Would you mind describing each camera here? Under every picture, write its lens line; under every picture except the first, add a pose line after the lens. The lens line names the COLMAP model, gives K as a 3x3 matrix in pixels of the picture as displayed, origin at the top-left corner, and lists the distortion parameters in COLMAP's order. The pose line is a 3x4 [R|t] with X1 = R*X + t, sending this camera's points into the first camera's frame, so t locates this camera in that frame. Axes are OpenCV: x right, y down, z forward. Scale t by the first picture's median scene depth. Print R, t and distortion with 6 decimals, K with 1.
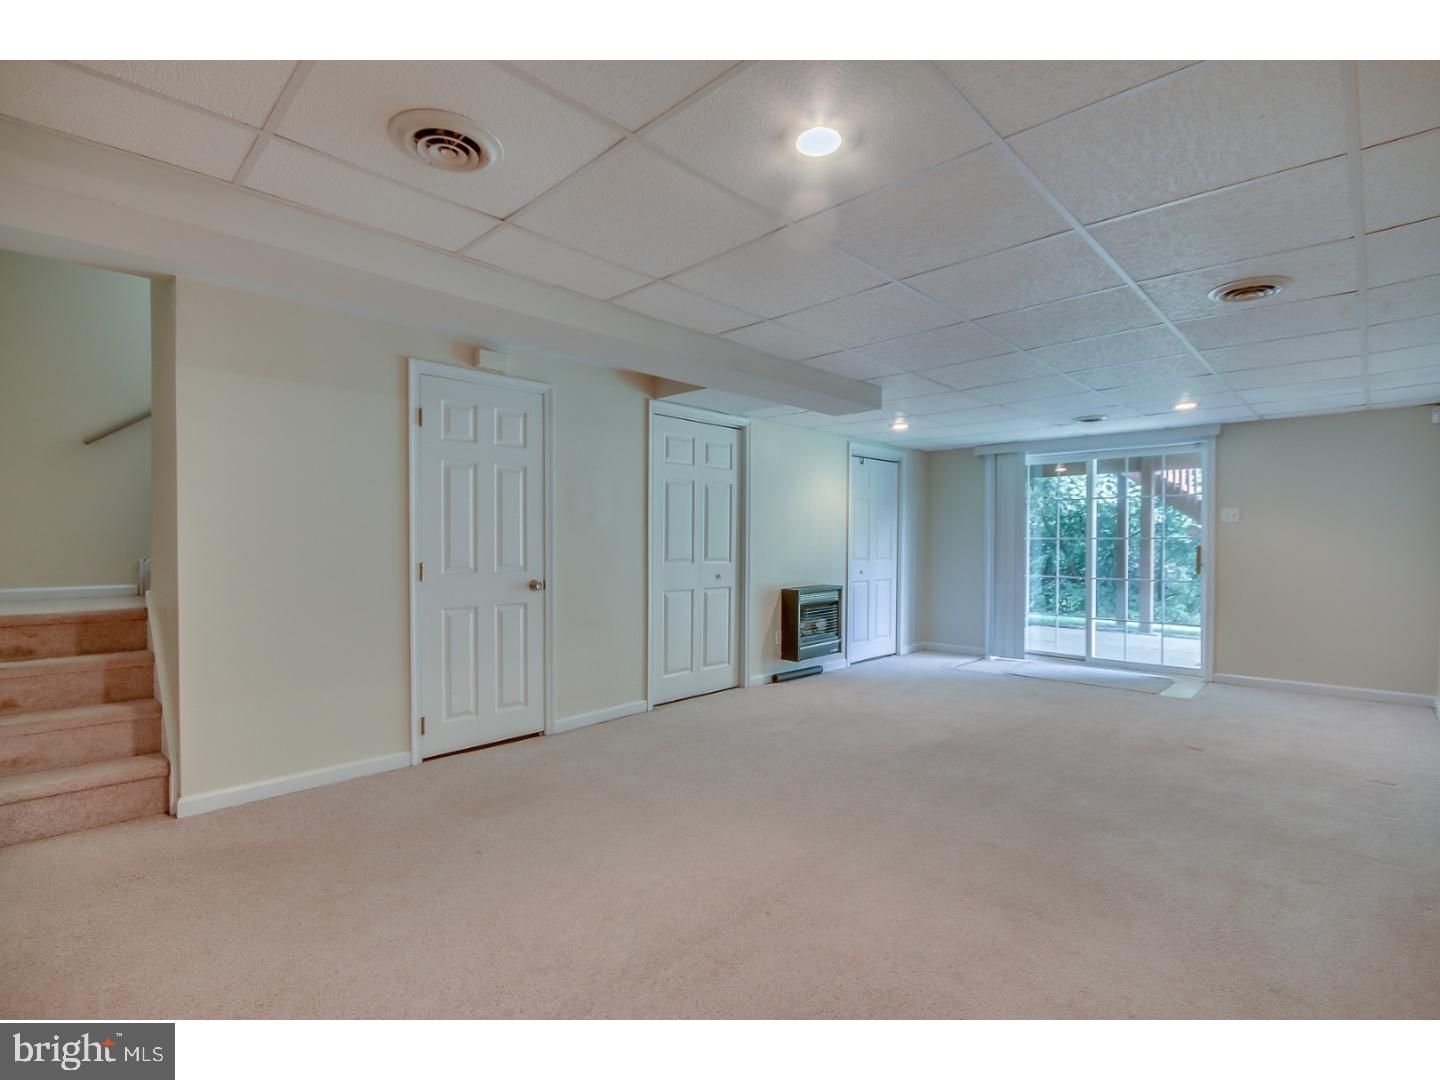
lens RADIAL K [[682.0, 0, 722.4], [0, 682.0, 533.1], [0, 0, 1]] dist [-0.001002, -0.000036]
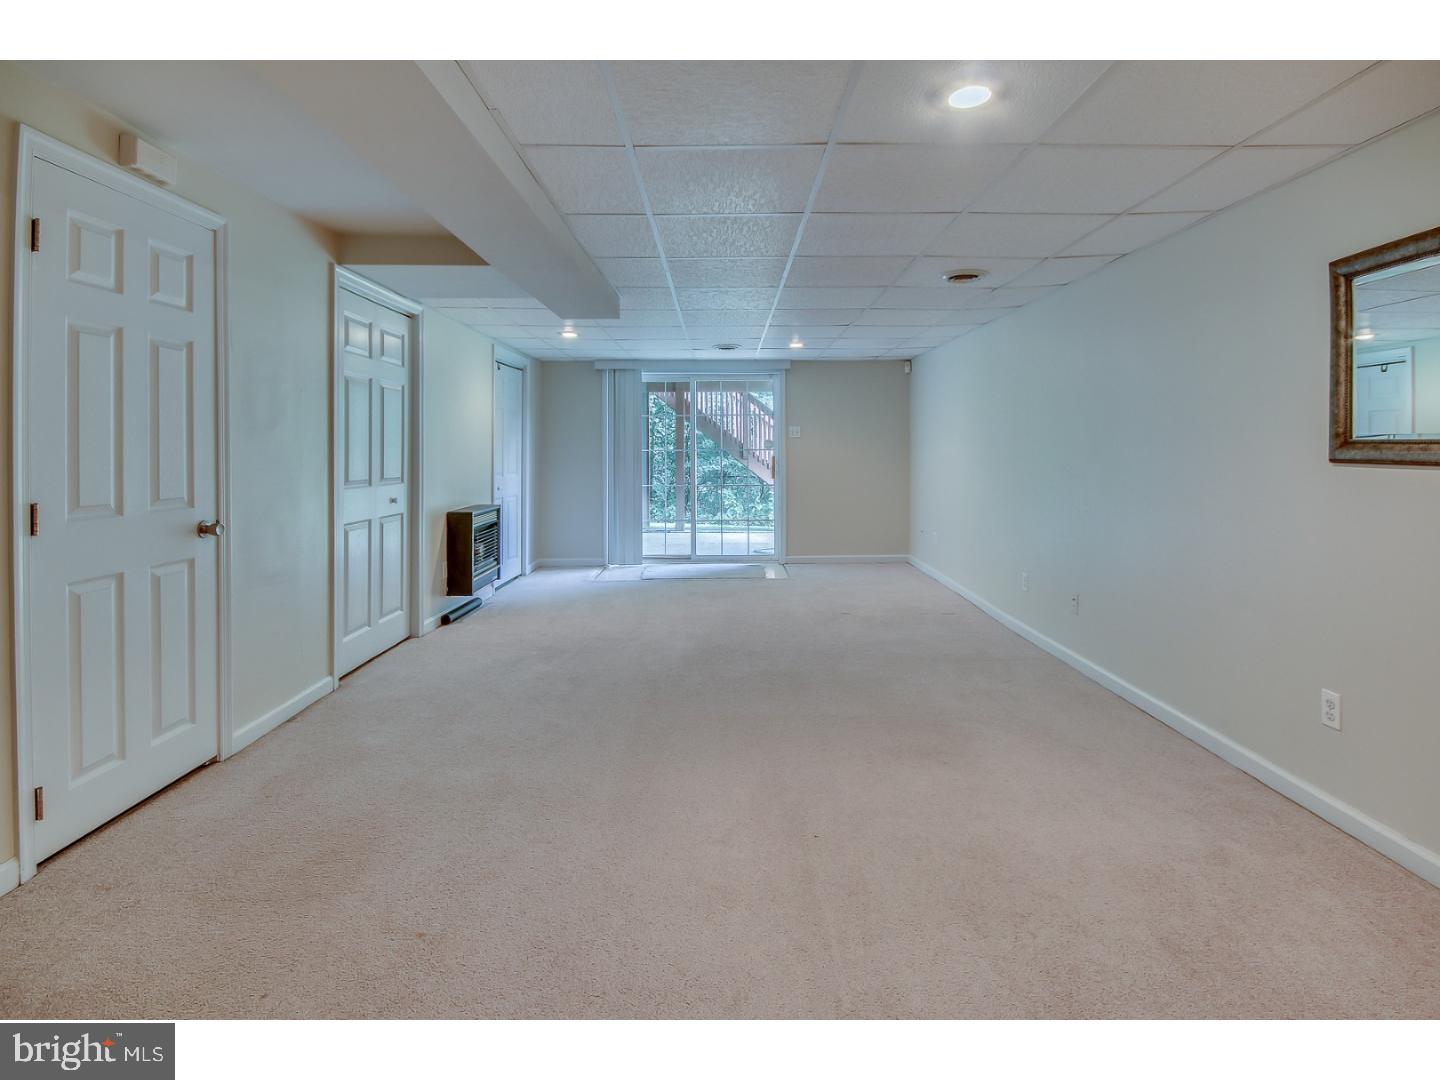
lens RADIAL K [[710.6, 0, 714.9], [0, 710.6, 433.1], [0, 0, 1]] dist [0.001615, 0.000241]
pose [[0.718847, 0.012727, 0.695052, -0.293989], [-0.002055, 0.999867, -0.016183, -0.002279], [-0.695166, 0.010205, 0.718777, 0.141619]]
